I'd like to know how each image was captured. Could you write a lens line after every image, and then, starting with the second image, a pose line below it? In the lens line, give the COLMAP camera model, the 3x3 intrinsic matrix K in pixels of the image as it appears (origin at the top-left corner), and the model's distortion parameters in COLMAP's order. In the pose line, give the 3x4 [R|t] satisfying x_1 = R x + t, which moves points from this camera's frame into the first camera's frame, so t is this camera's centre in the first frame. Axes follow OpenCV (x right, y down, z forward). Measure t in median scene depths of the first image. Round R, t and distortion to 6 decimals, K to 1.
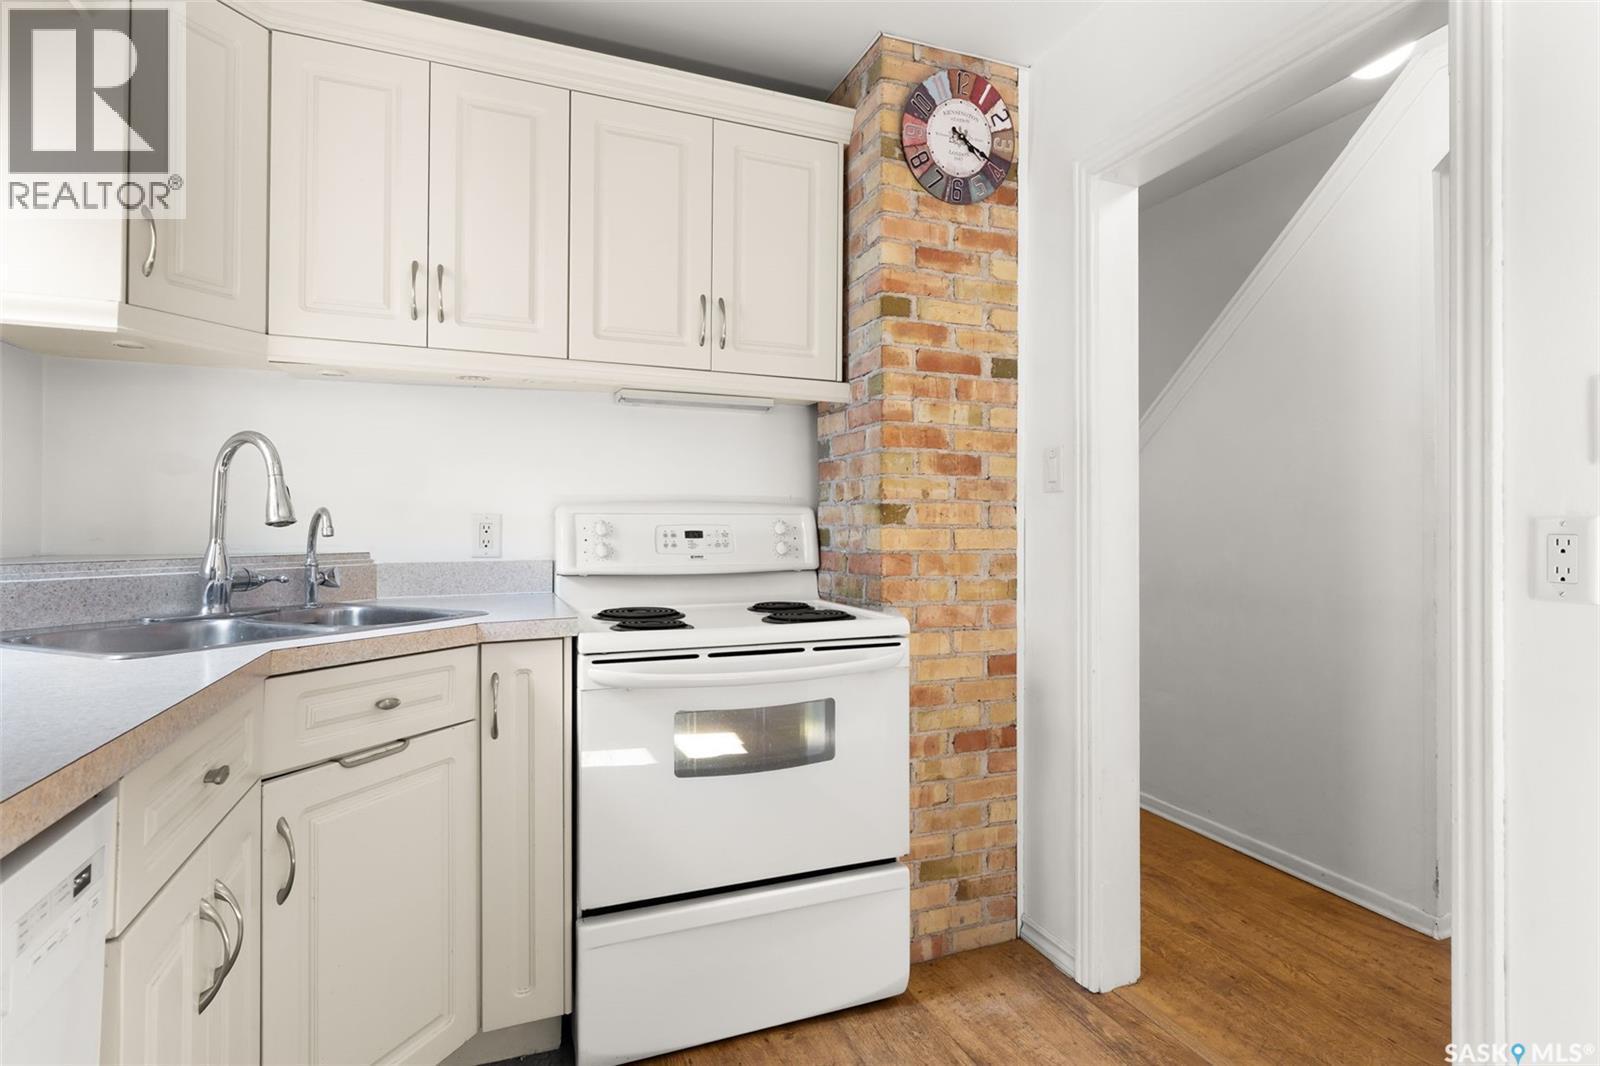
lens RADIAL K [[798.2, 0, 796.7], [0, 798.2, 517.3], [0, 0, 1]] dist [0.000590, 0.000003]
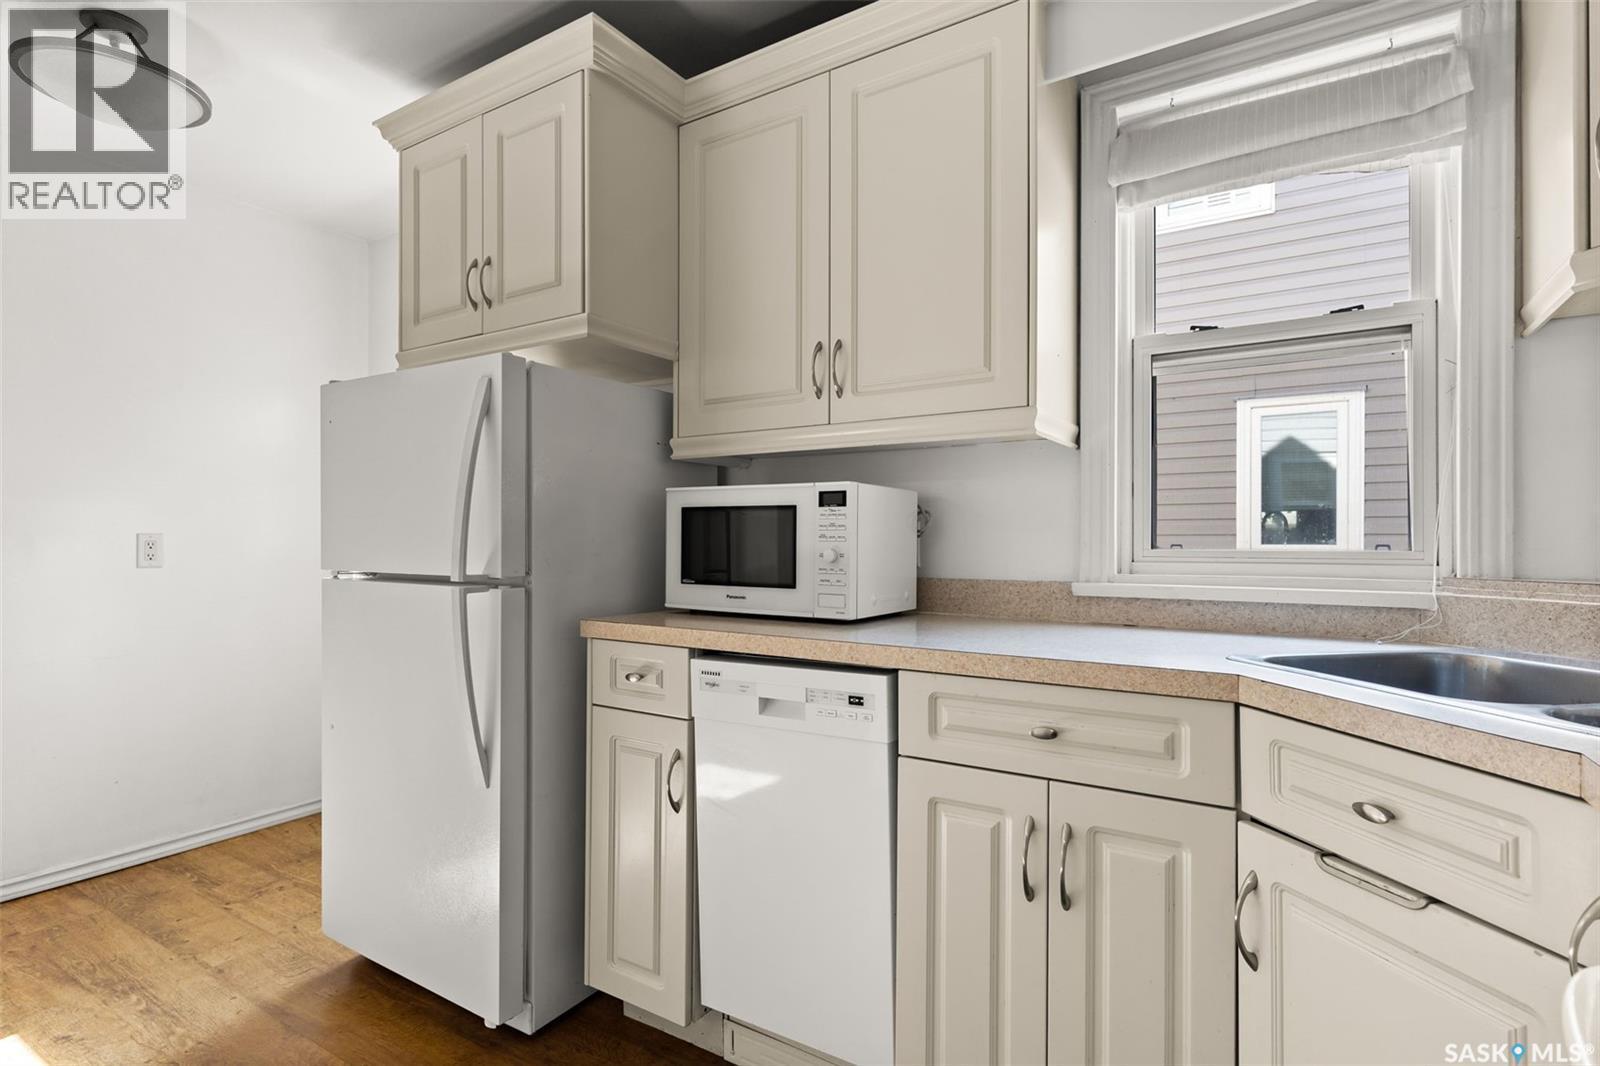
lens RADIAL K [[794.2, 0, 794.5], [0, 794.2, 541.5], [0, 0, 1]] dist [0.001773, -0.000324]
pose [[-0.810275, -0.004887, -0.586029, 0.158132], [0.003691, 0.999903, -0.013441, 0.015218], [0.586038, -0.013054, -0.810179, 0.820129]]
